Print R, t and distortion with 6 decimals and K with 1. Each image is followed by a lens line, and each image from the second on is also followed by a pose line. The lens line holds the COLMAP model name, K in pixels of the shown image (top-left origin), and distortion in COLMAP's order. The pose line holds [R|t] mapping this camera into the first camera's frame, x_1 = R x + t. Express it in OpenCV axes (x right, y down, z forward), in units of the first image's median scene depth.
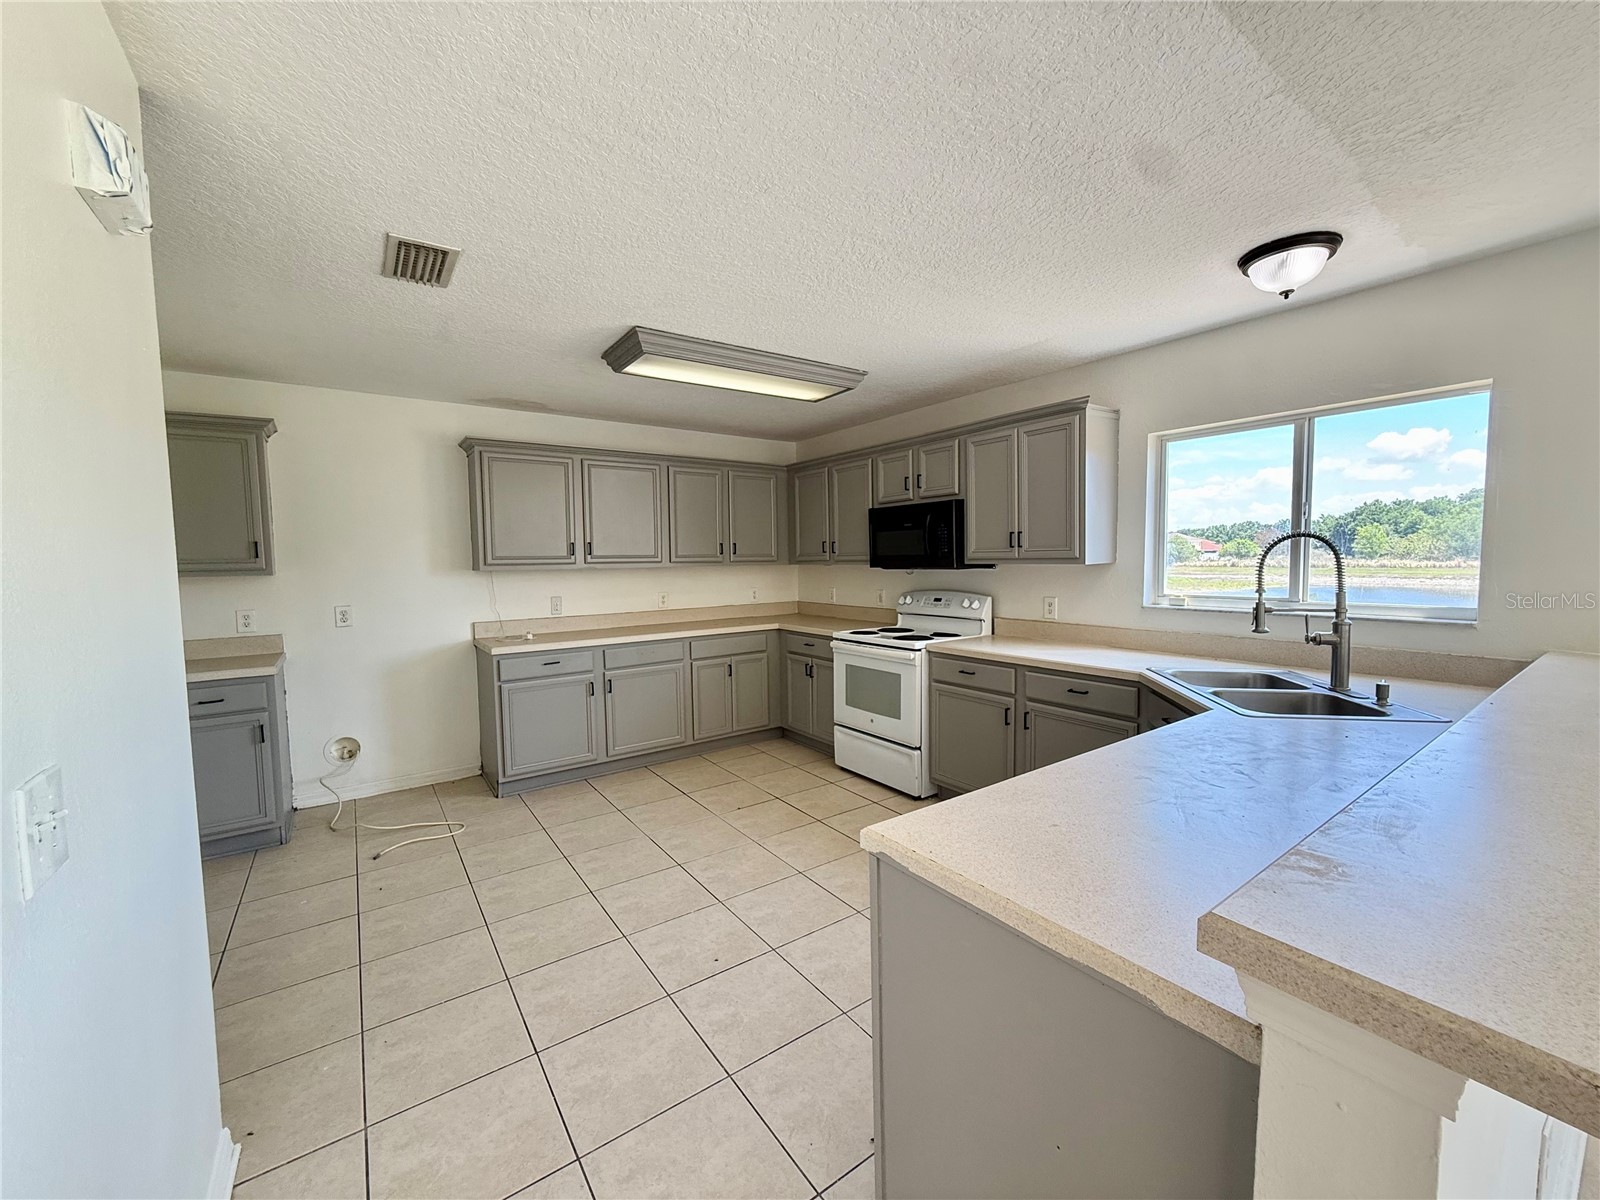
lens RADIAL K [[639.4, 0, 800.0], [0, 639.4, 600.0], [0, 0, 1]] dist [0.000199, -0.000127]
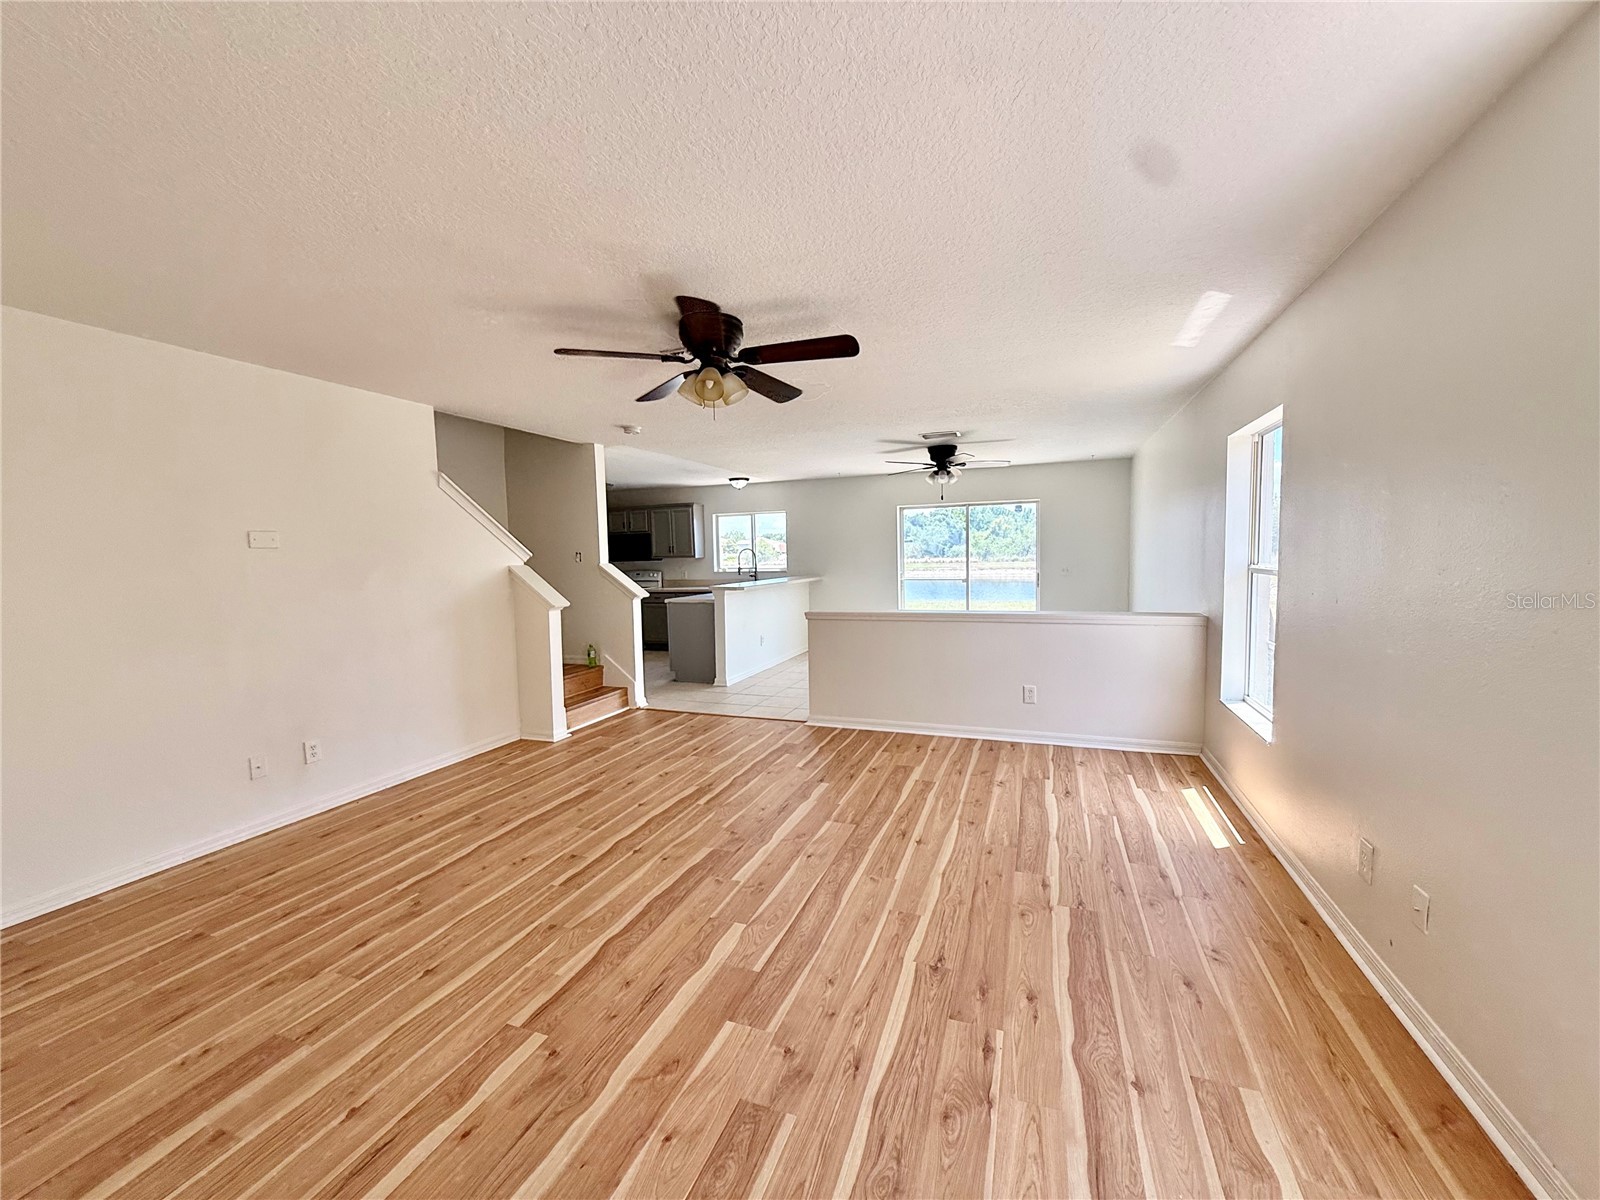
lens RADIAL K [[639.4, 0, 800.0], [0, 639.4, 600.0], [0, 0, 1]] dist [0.000199, -0.000127]
pose [[0.831439, -0.045411, 0.553757, -0.685500], [0.046942, 0.998832, 0.011427, 0.109227], [-0.553629, 0.016494, 0.832600, -1.482981]]
